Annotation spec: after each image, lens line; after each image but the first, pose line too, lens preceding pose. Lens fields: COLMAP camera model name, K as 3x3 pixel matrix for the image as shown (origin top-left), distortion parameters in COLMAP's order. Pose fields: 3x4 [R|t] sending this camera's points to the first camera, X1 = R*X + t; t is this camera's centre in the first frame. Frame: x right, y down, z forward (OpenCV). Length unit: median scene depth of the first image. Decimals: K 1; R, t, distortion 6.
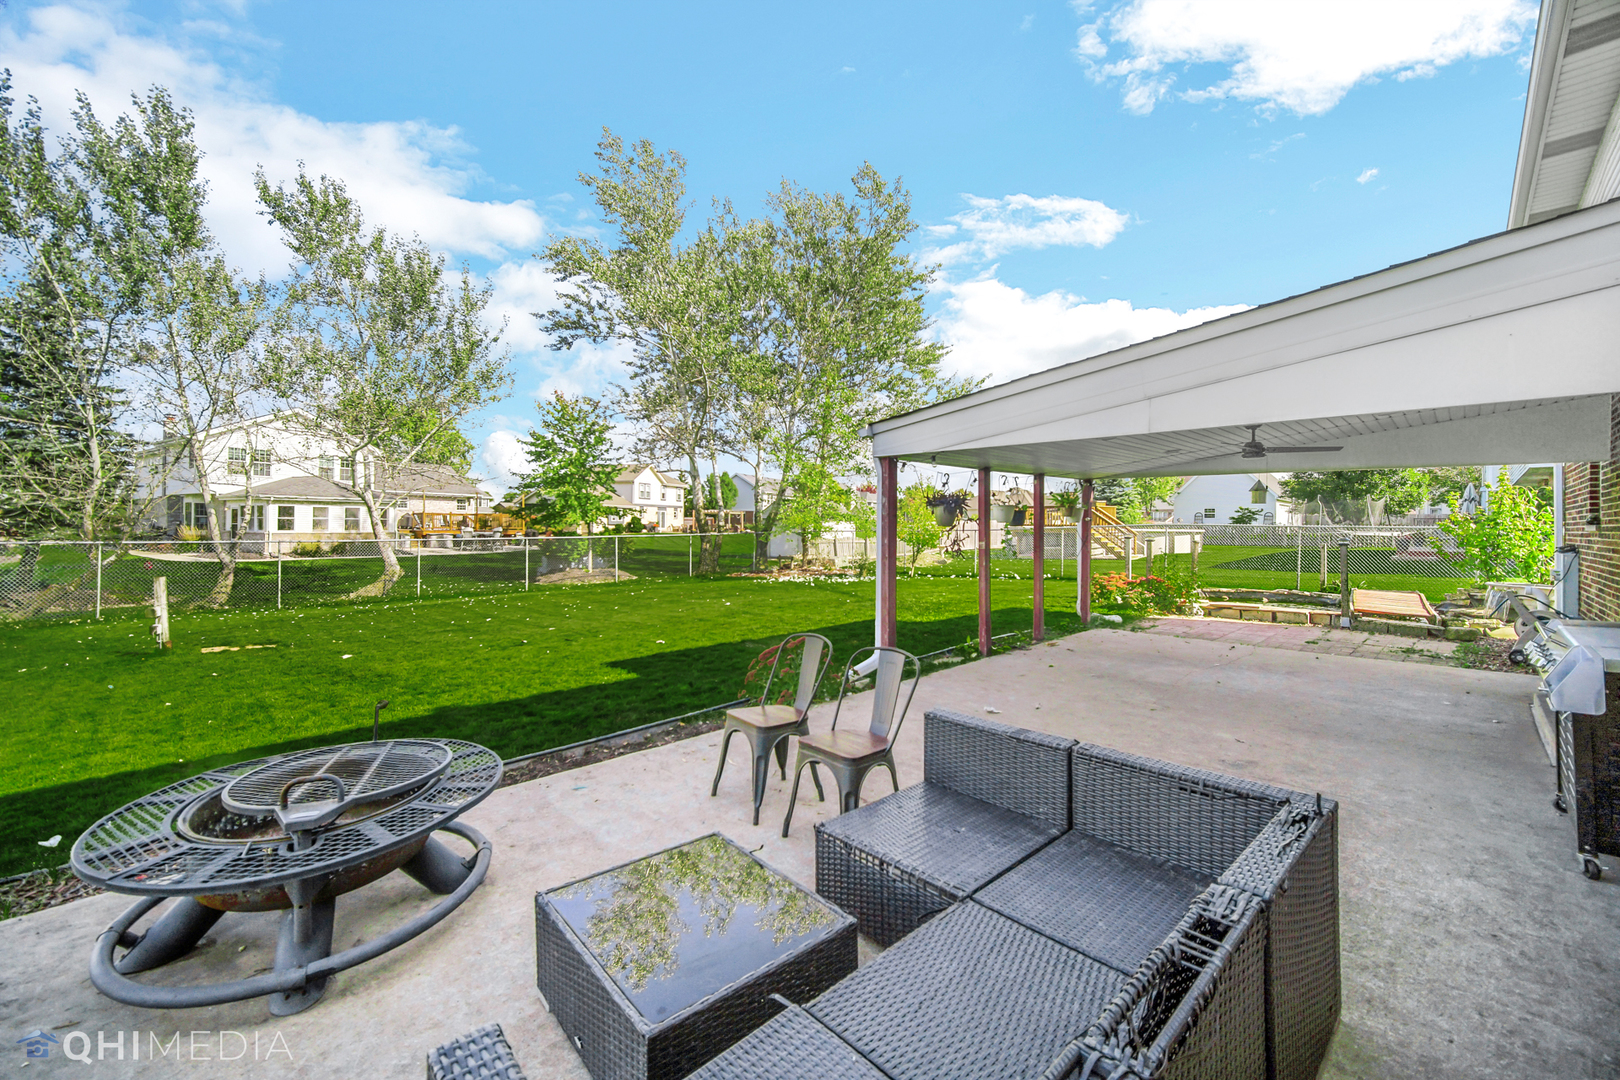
lens RADIAL K [[648.3, 0, 801.9], [0, 648.3, 562.1], [0, 0, 1]] dist [-0.000594, -0.000075]
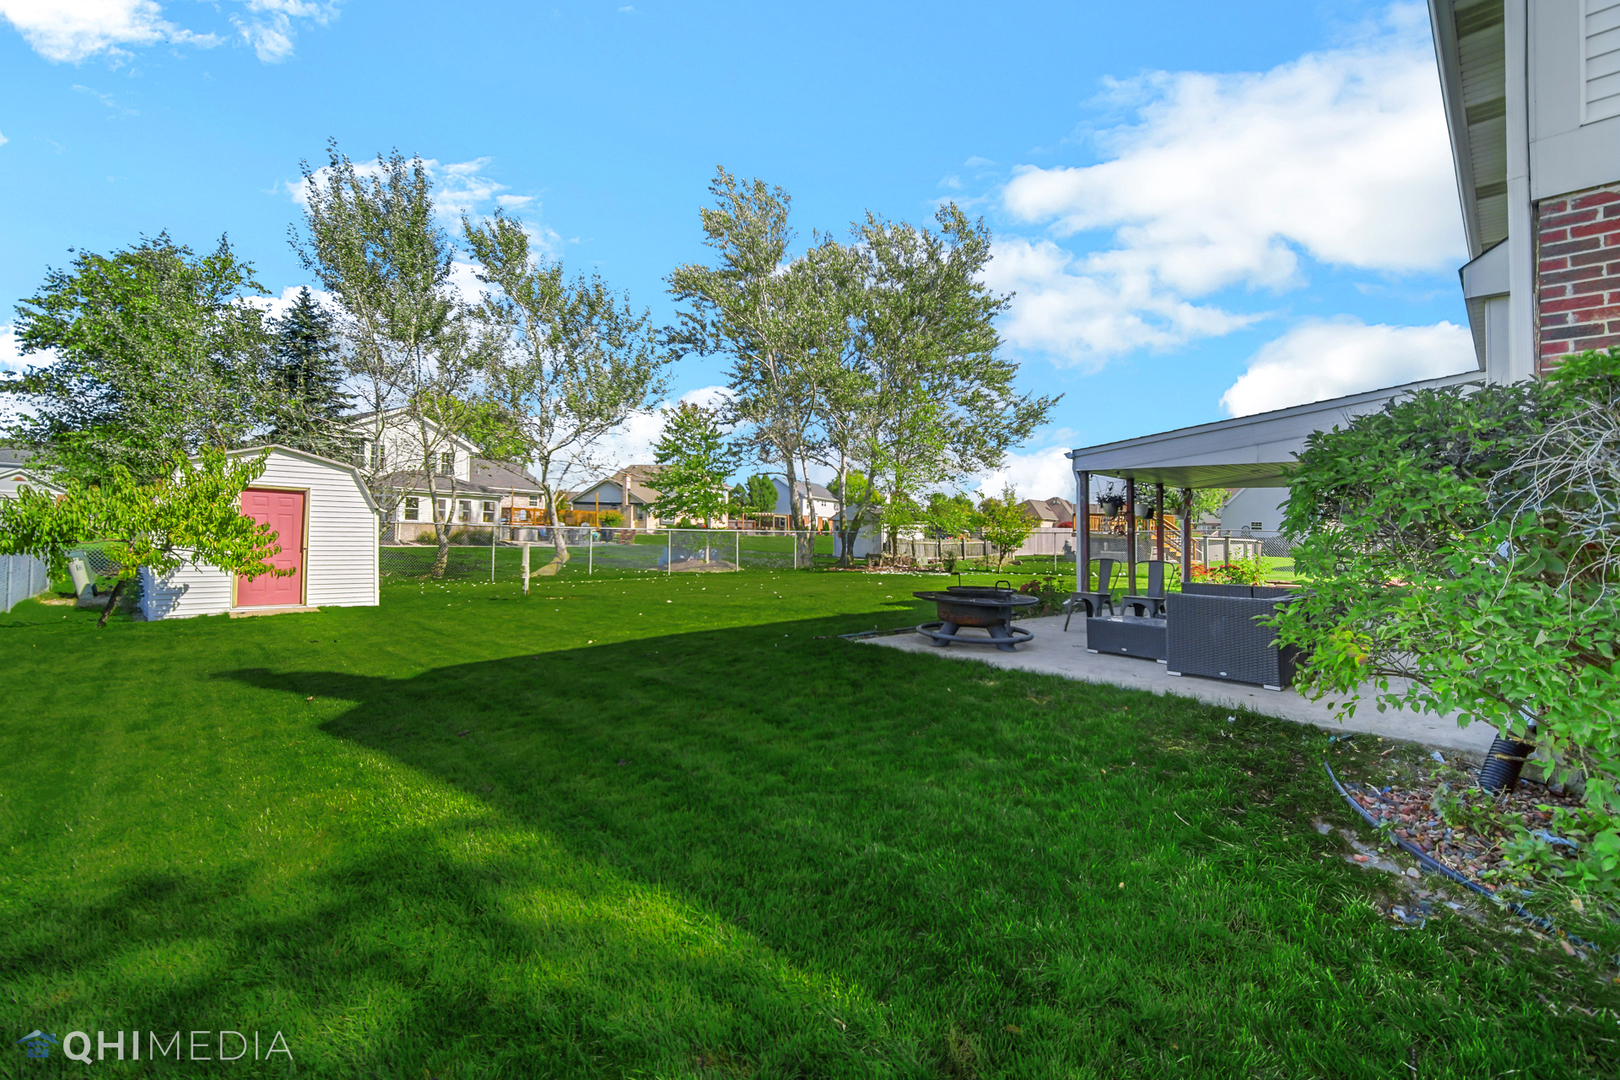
lens RADIAL K [[711.7, 0, 810.0], [0, 711.7, 540.0], [0, 0, 1]] dist [-0.000479, -0.000017]
pose [[0.999705, 0.022573, 0.008957, -0.141370], [-0.022109, 0.998561, -0.048860, 0.027728], [-0.010047, 0.048648, 0.998765, -0.189619]]
